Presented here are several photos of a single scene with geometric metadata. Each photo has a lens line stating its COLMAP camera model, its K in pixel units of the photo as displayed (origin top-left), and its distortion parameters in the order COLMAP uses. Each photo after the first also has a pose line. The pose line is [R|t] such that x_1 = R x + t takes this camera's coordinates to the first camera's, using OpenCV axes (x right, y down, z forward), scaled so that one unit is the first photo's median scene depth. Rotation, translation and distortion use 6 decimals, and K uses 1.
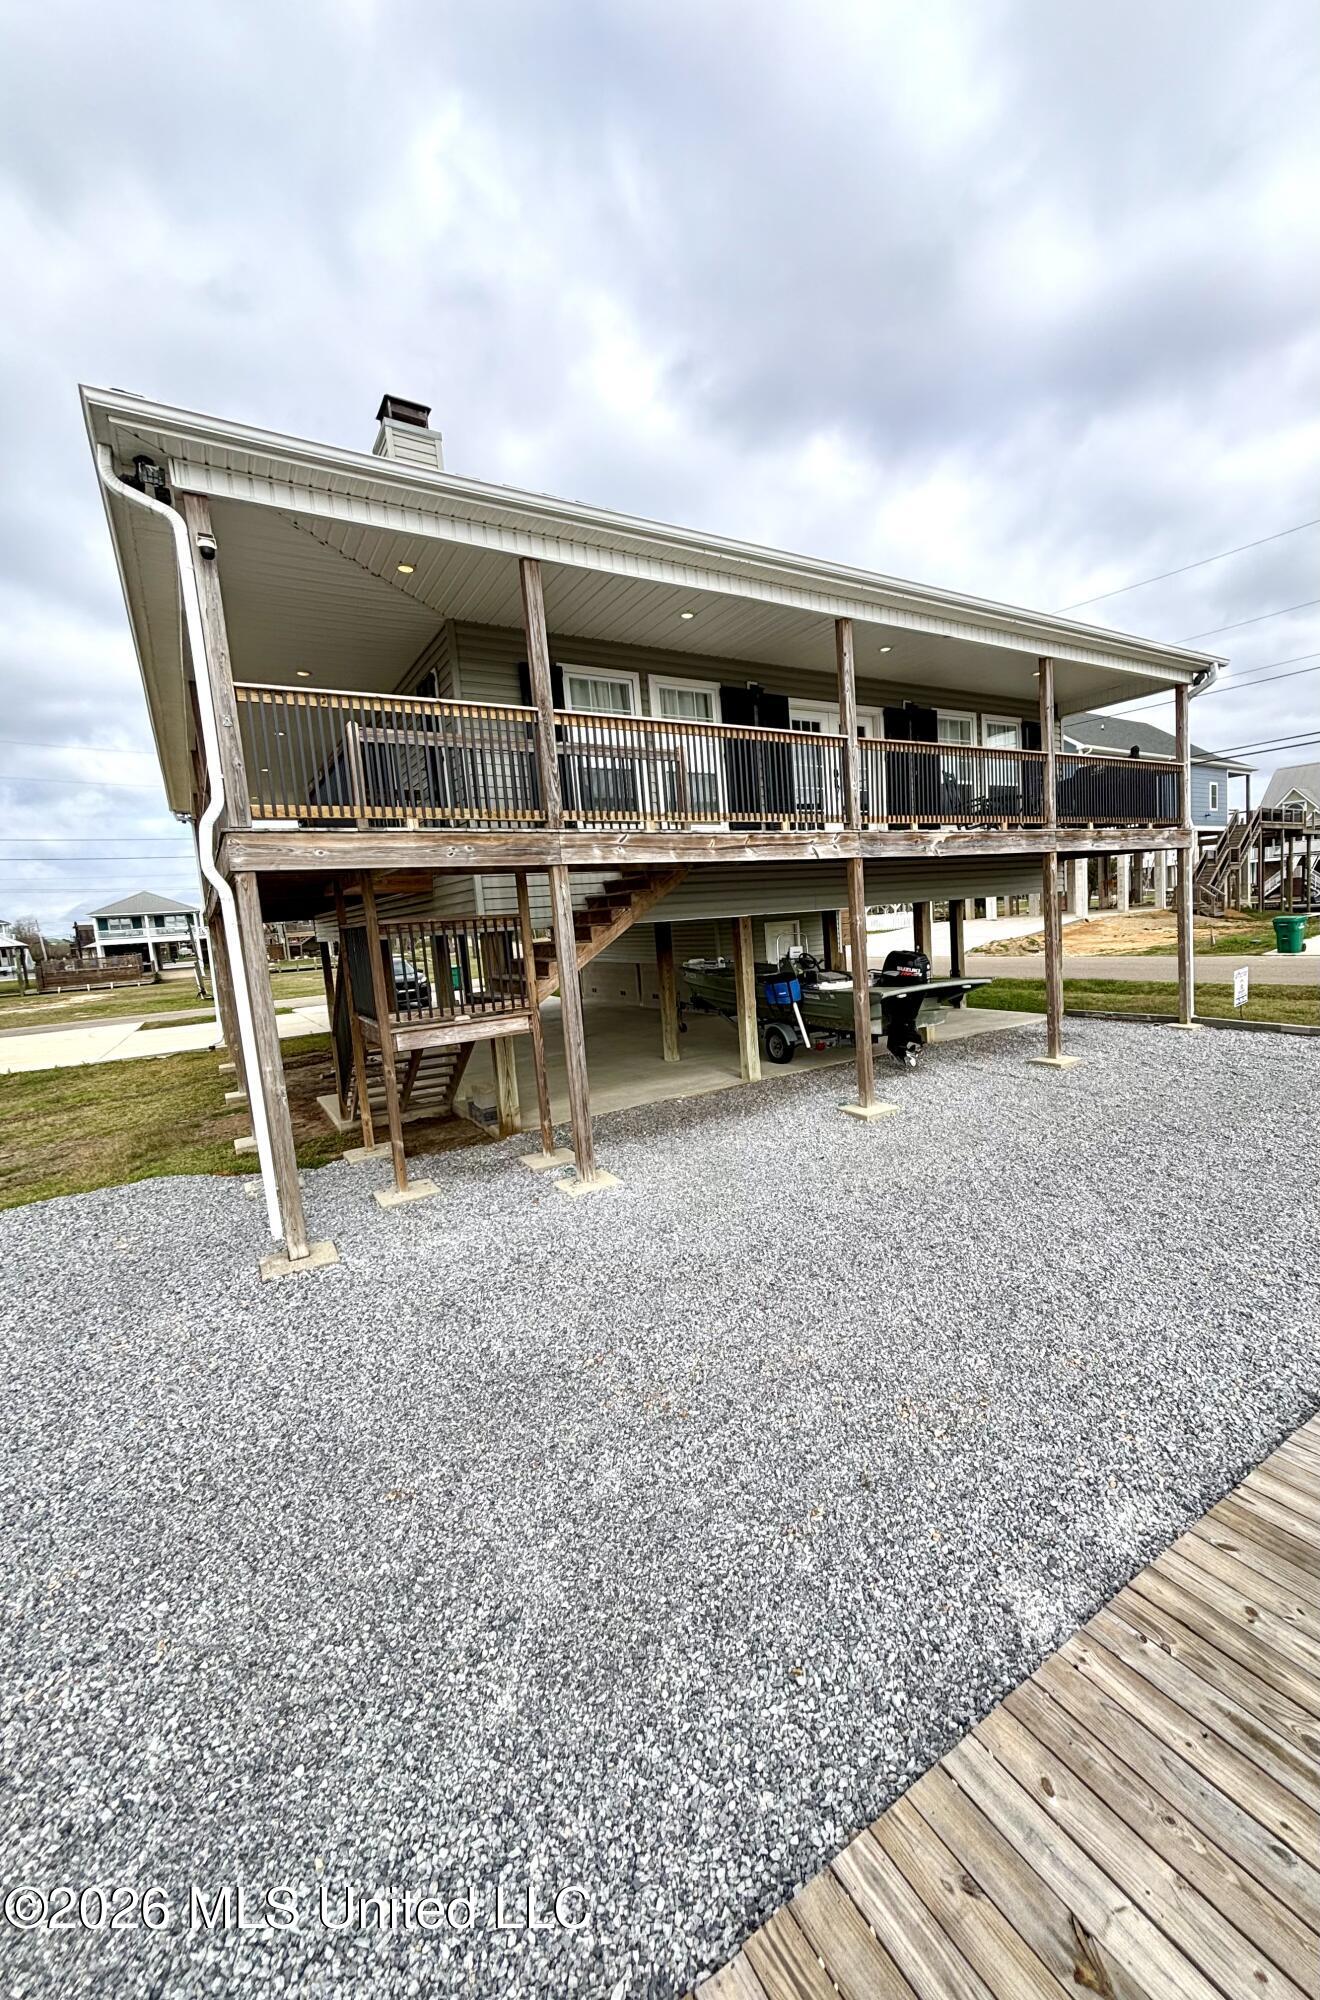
lens RADIAL K [[773.5, 0, 663.7], [0, 773.5, 999.2], [0, 0, 1]] dist [0.002330, -0.000211]
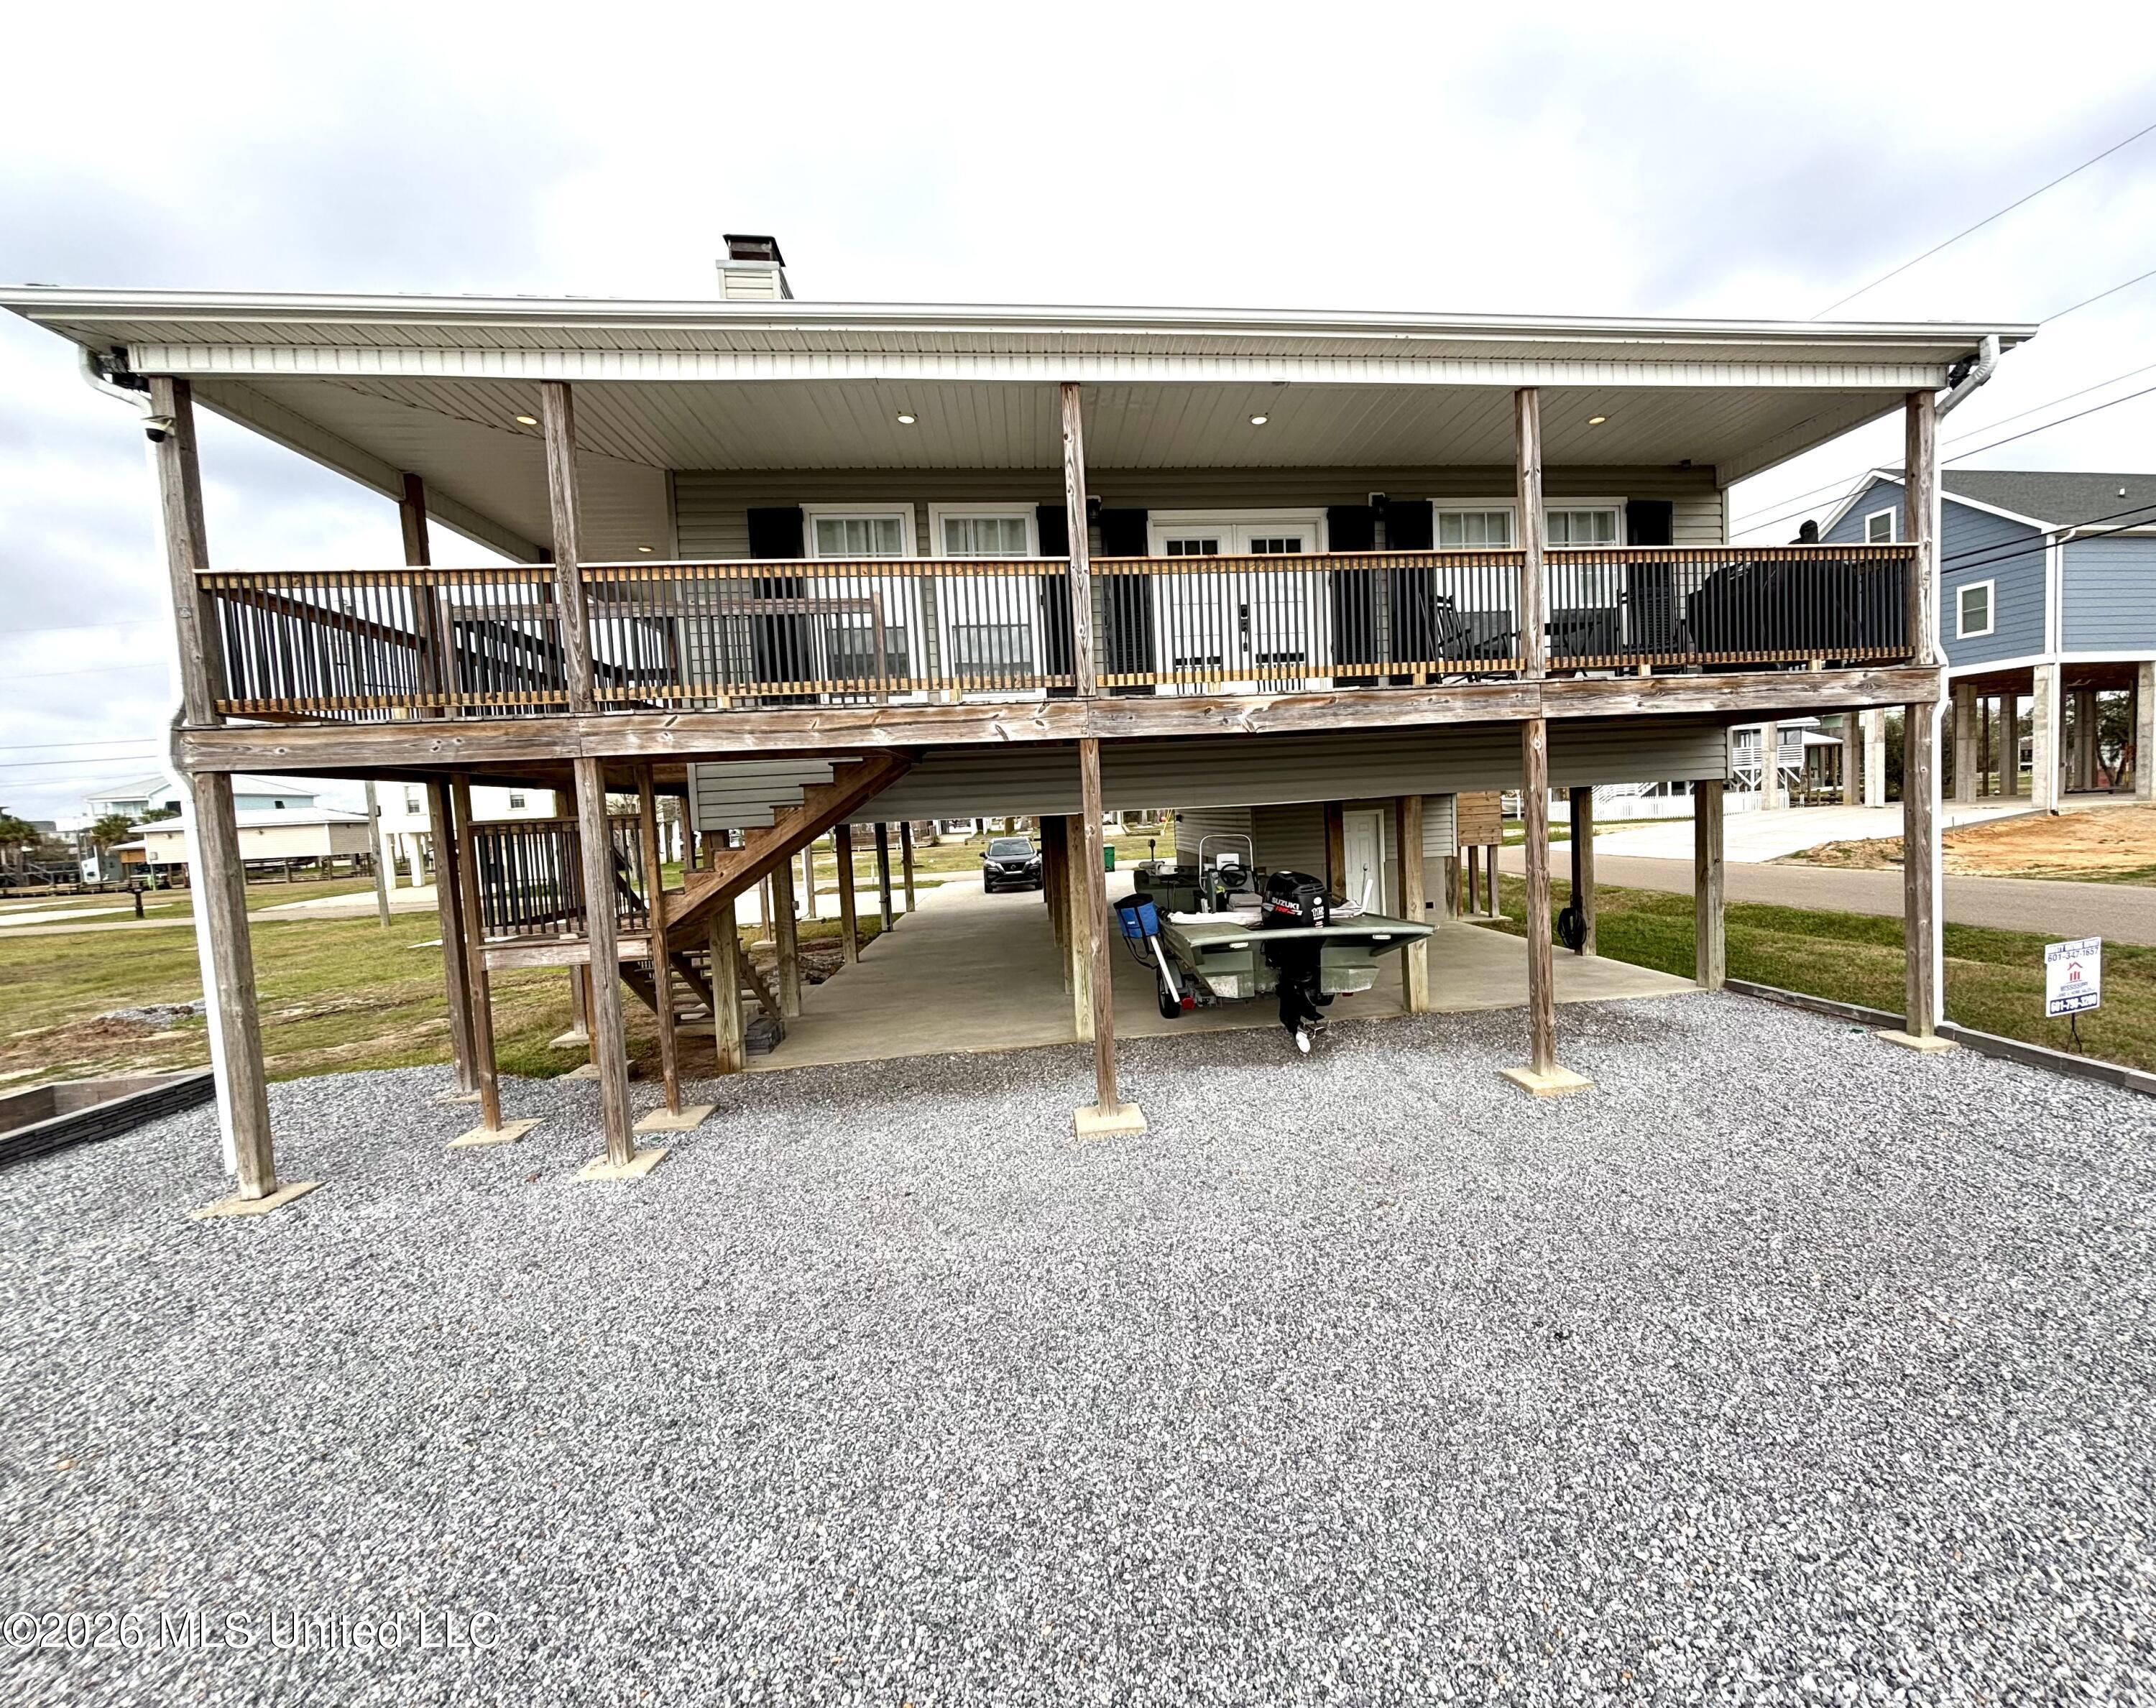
lens RADIAL K [[857.0, 0, 1086.5], [0, 857.0, 854.2], [0, 0, 1]] dist [-0.000824, 0.000260]
pose [[0.908476, 0.044274, -0.415586, 0.466604], [-0.054881, 0.998400, -0.013605, -0.061097], [0.414319, 0.035167, 0.909452, 0.279473]]
